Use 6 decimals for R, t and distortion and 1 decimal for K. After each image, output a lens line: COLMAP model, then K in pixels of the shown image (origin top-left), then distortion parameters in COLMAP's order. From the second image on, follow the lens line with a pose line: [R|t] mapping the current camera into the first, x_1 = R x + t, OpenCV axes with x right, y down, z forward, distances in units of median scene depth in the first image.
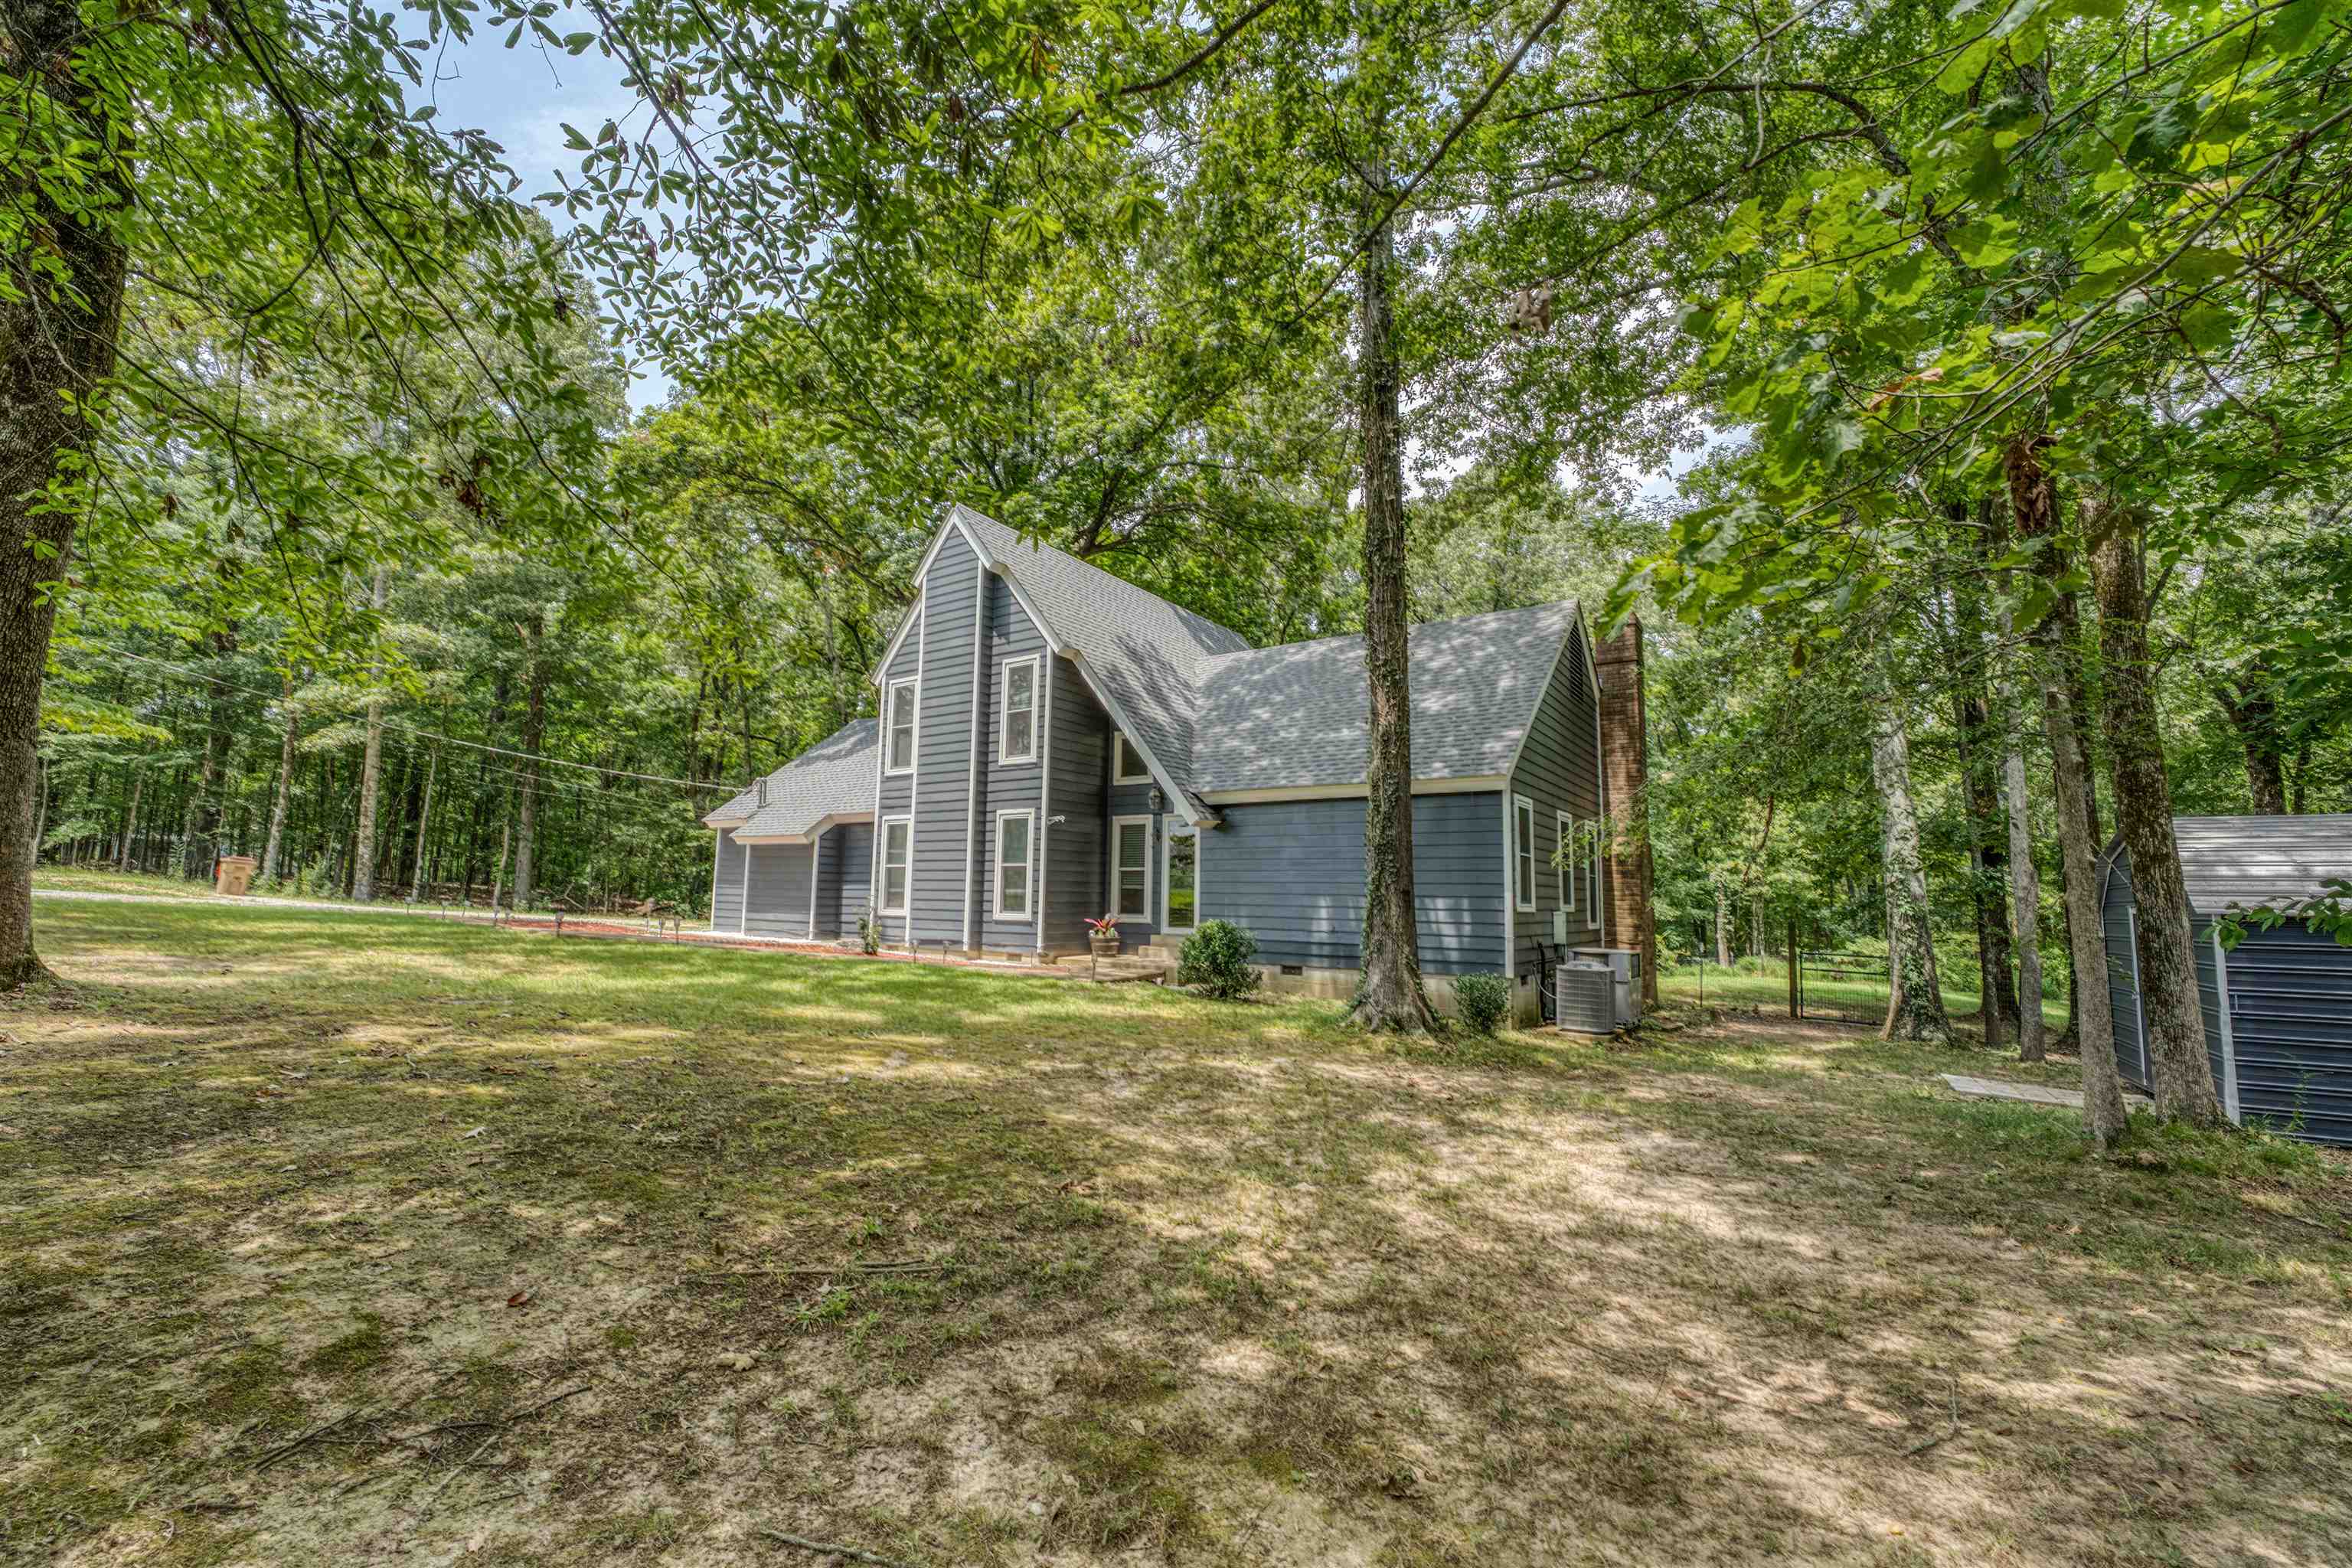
lens RADIAL K [[957.8, 0, 1170.5], [0, 957.8, 788.2], [0, 0, 1]] dist [-0.031140, 0.005205]
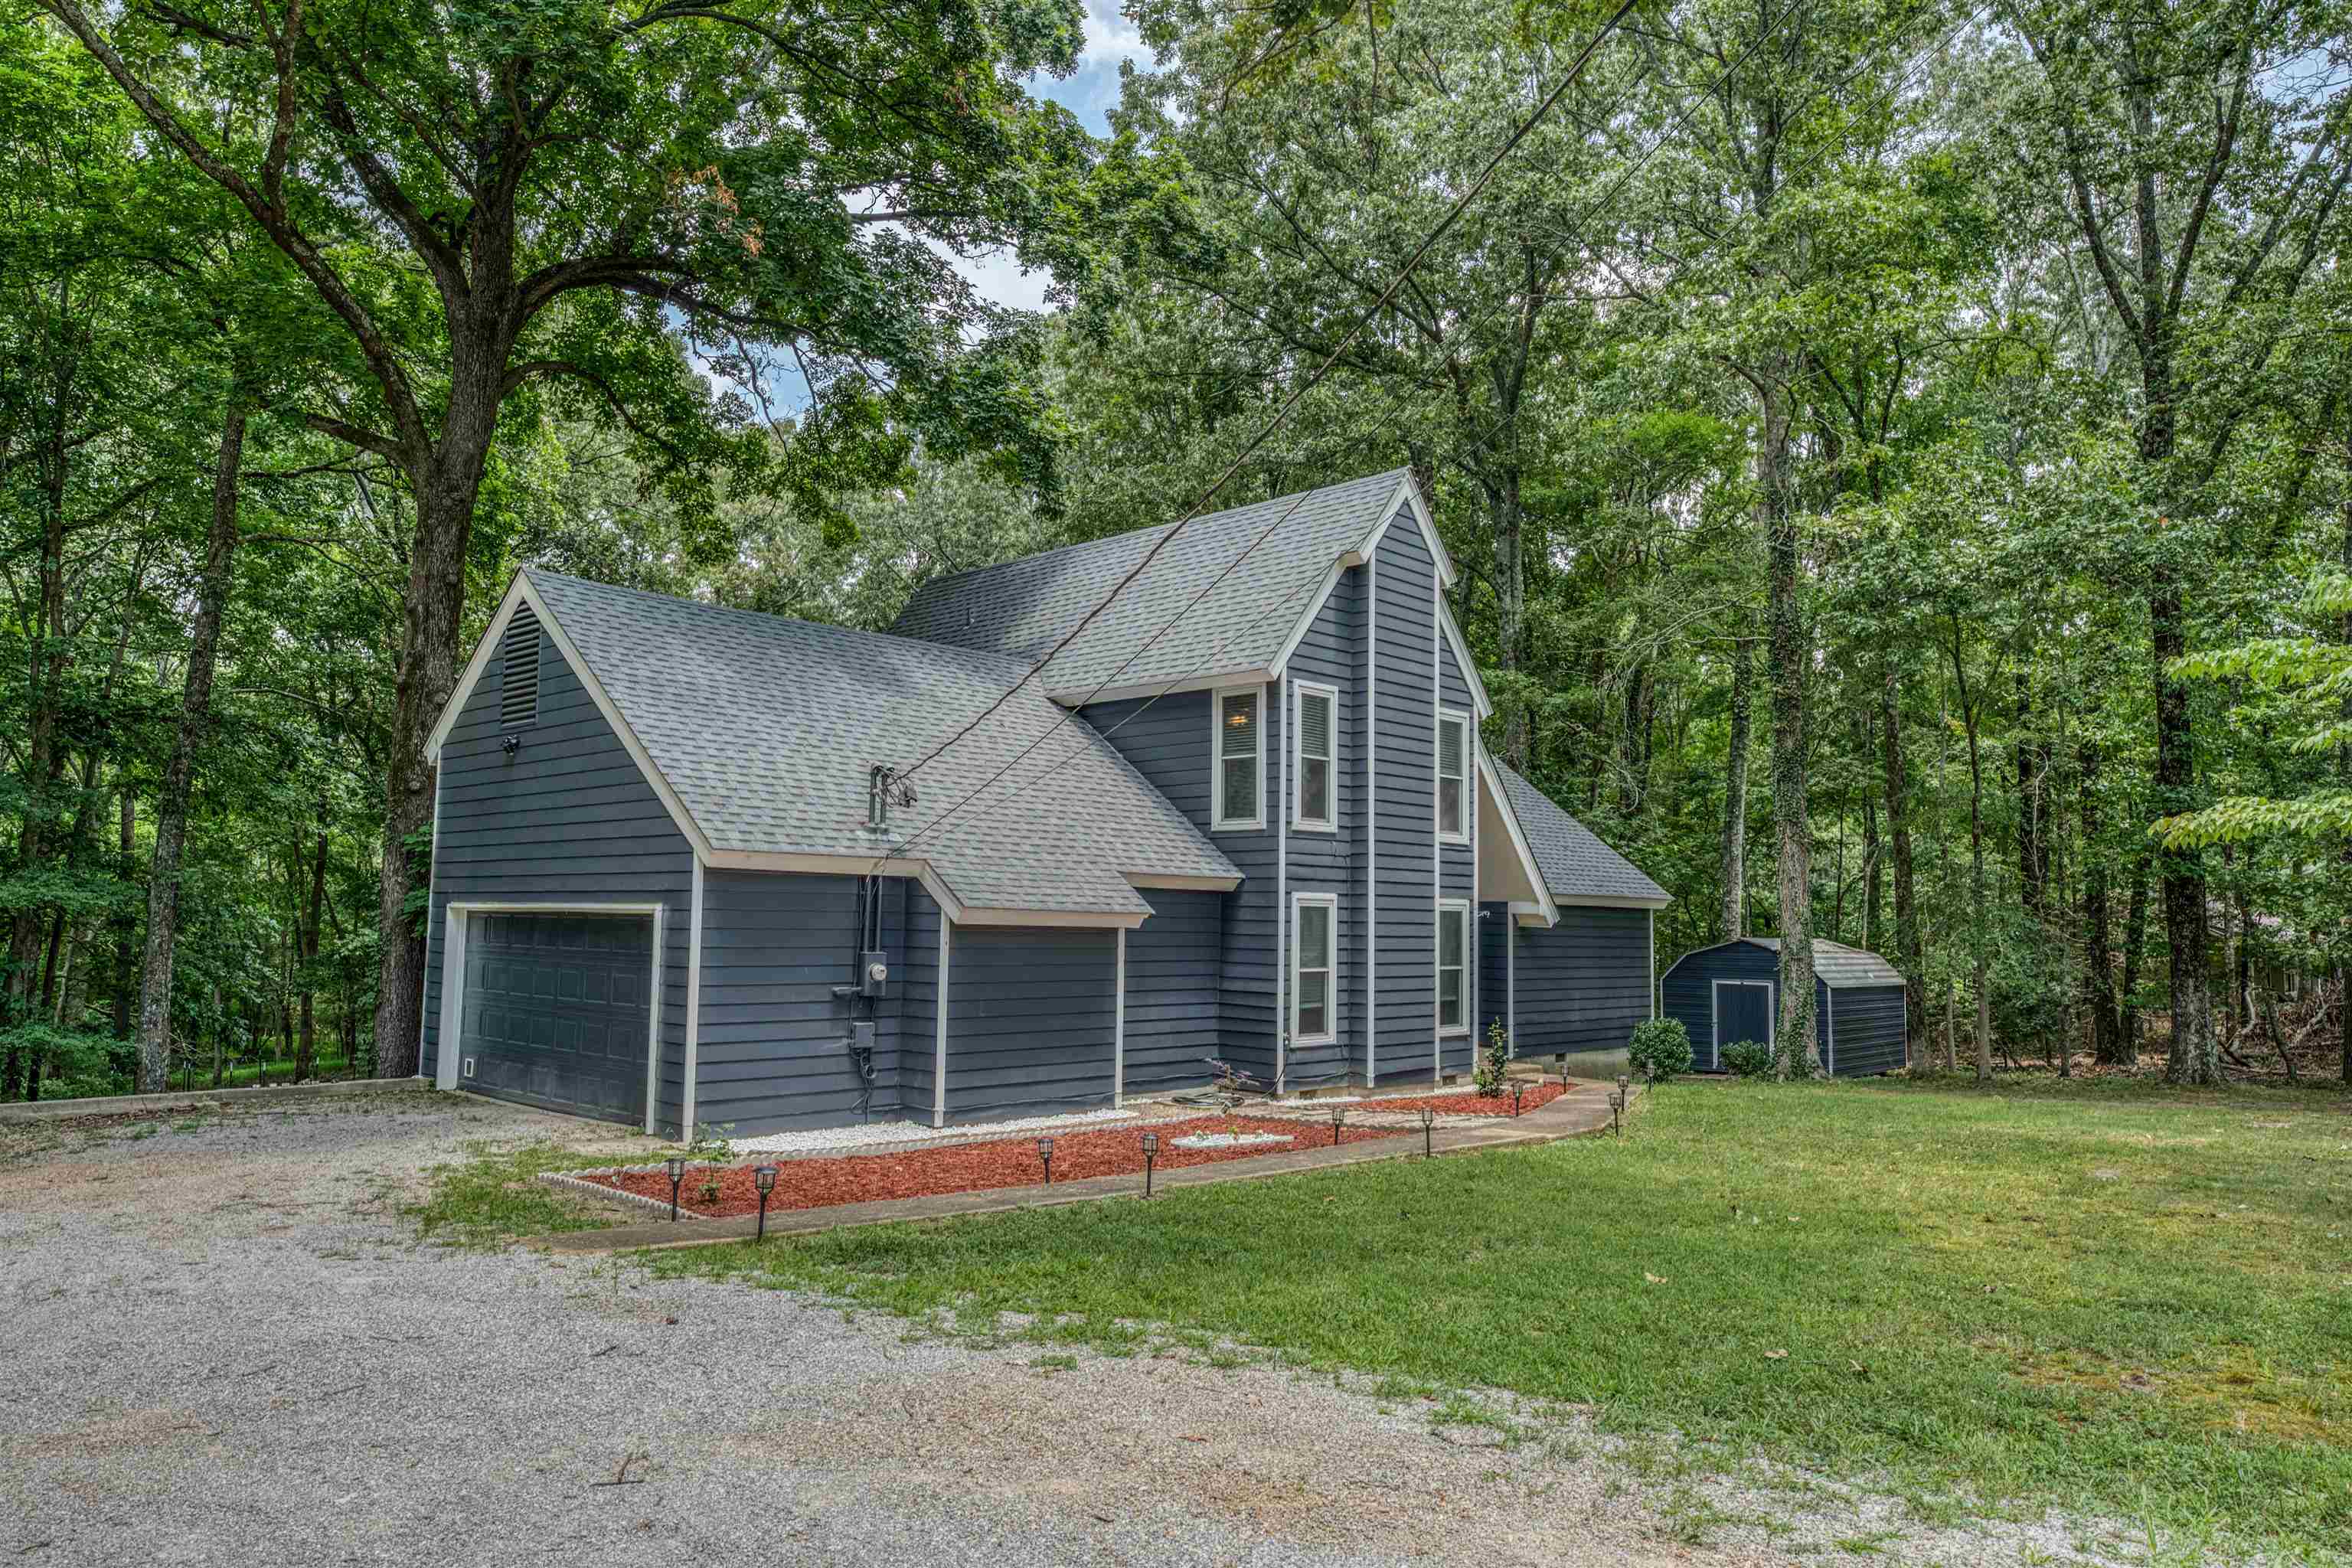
lens RADIAL K [[1564.1, 0, 1176.0], [0, 1564.1, 784.0], [0, 0, 1]] dist [0.023381, -0.001097]
pose [[0.145556, 0.073603, 0.986608, -1.511287], [-0.131146, 0.989864, -0.054498, 0.028145], [-0.980619, -0.121458, 0.153734, 1.031489]]
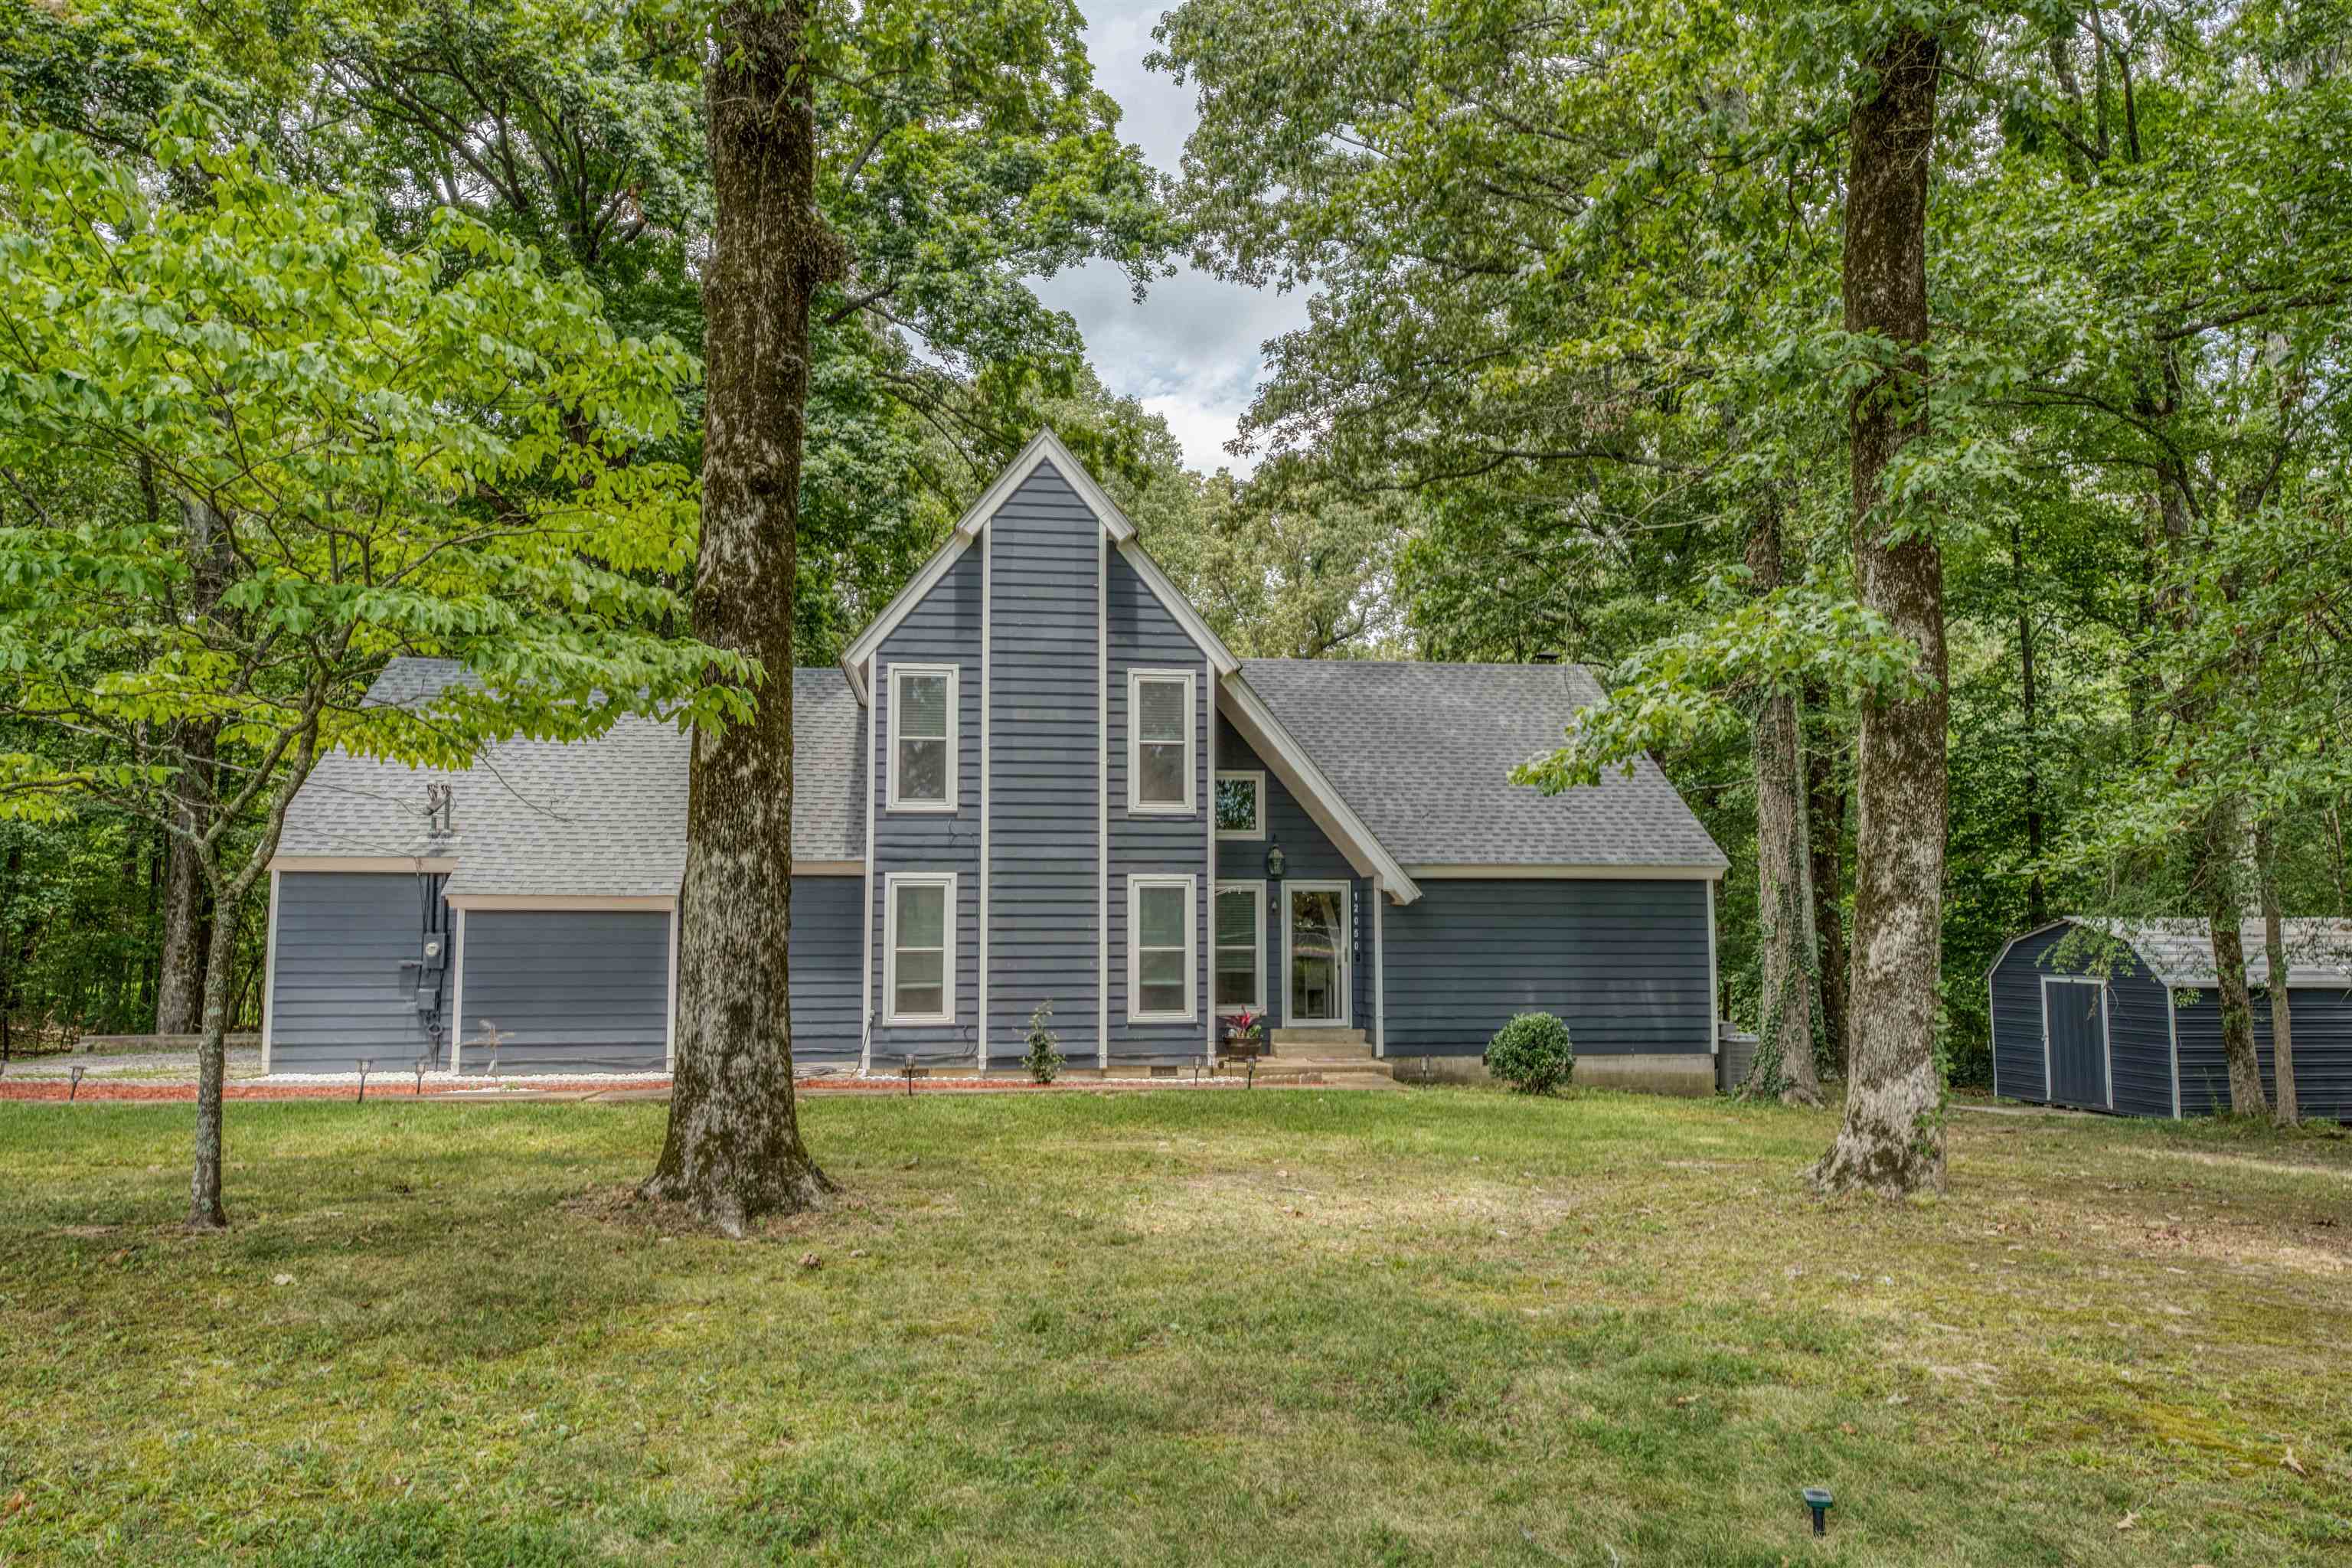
lens RADIAL K [[1564.1, 0, 1176.0], [0, 1564.1, 784.0], [0, 0, 1]] dist [0.023381, -0.001097]
pose [[0.730106, 0.041095, 0.682097, -0.991574], [-0.069106, 0.997513, 0.013872, -0.066754], [-0.679831, -0.057265, 0.731130, 0.095654]]
